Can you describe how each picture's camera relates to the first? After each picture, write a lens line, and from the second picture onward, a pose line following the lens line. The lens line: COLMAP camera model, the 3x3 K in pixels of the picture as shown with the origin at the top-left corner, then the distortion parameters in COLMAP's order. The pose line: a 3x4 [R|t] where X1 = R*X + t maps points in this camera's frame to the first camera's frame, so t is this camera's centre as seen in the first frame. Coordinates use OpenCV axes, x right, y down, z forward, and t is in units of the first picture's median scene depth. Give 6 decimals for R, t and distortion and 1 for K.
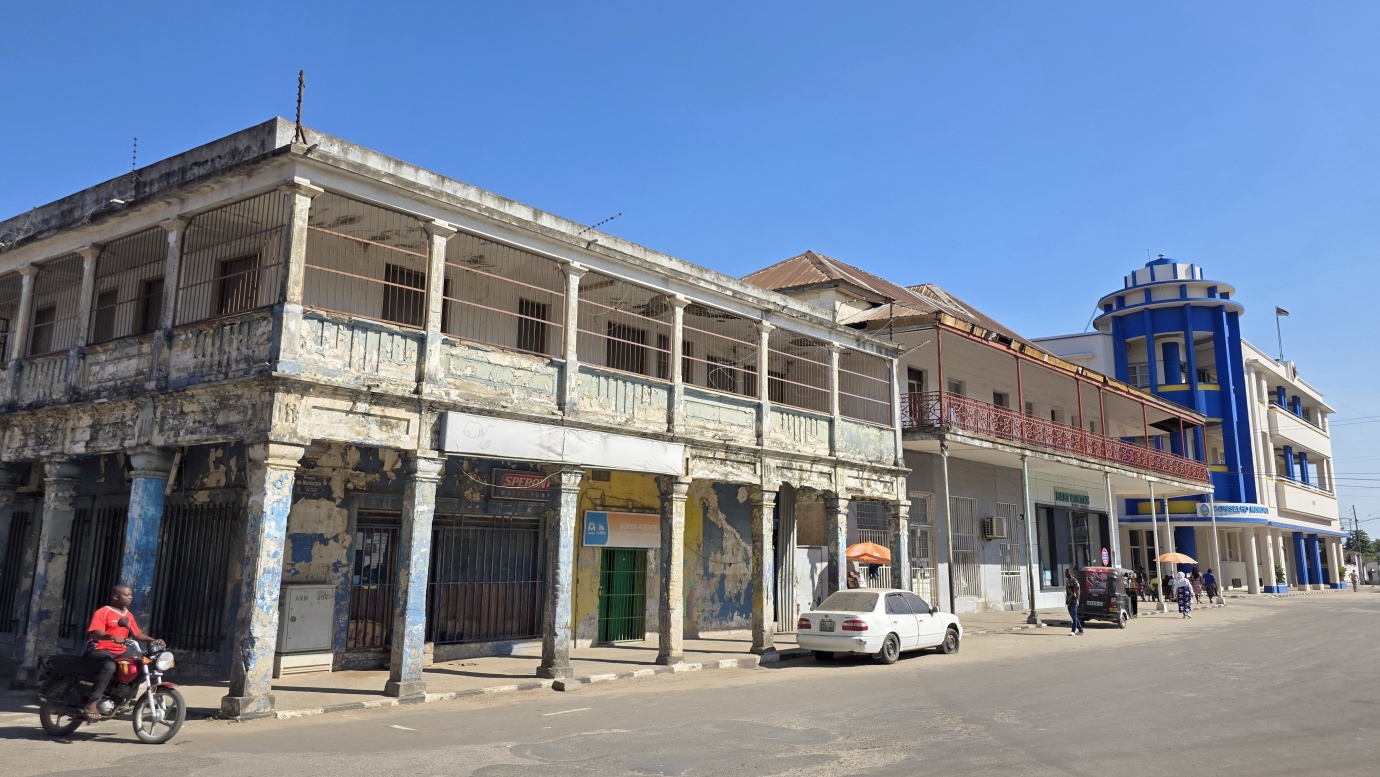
lens RADIAL K [[915.9, 0, 690.0], [0, 915.9, 388.5], [0, 0, 1]] dist [0.071644, -0.000473]
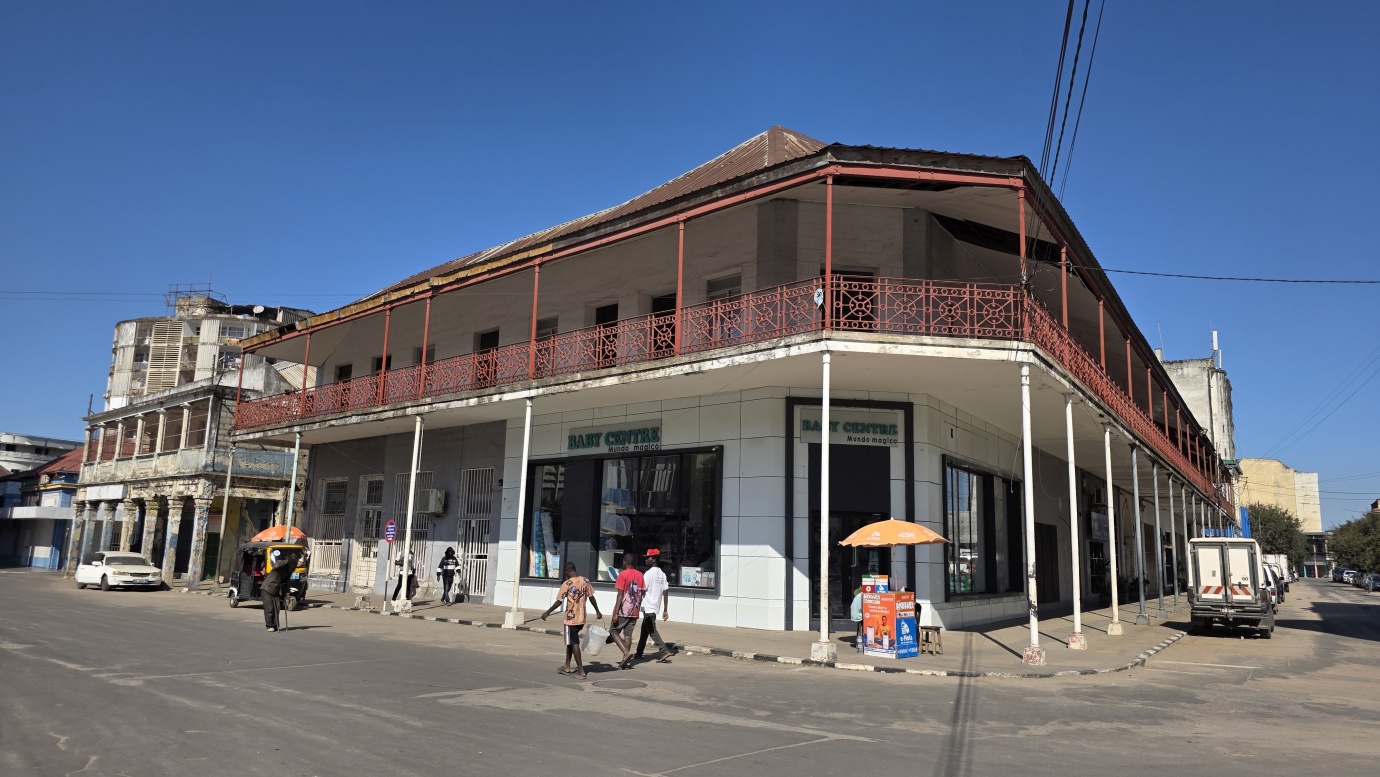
lens RADIAL K [[915.9, 0, 690.0], [0, 915.9, 388.5], [0, 0, 1]] dist [0.071644, -0.000473]
pose [[-0.006807, -0.180567, -0.983539, 1.426138], [0.151993, 0.971947, -0.179491, 0.285453], [0.988358, -0.150712, 0.020829, 1.478783]]
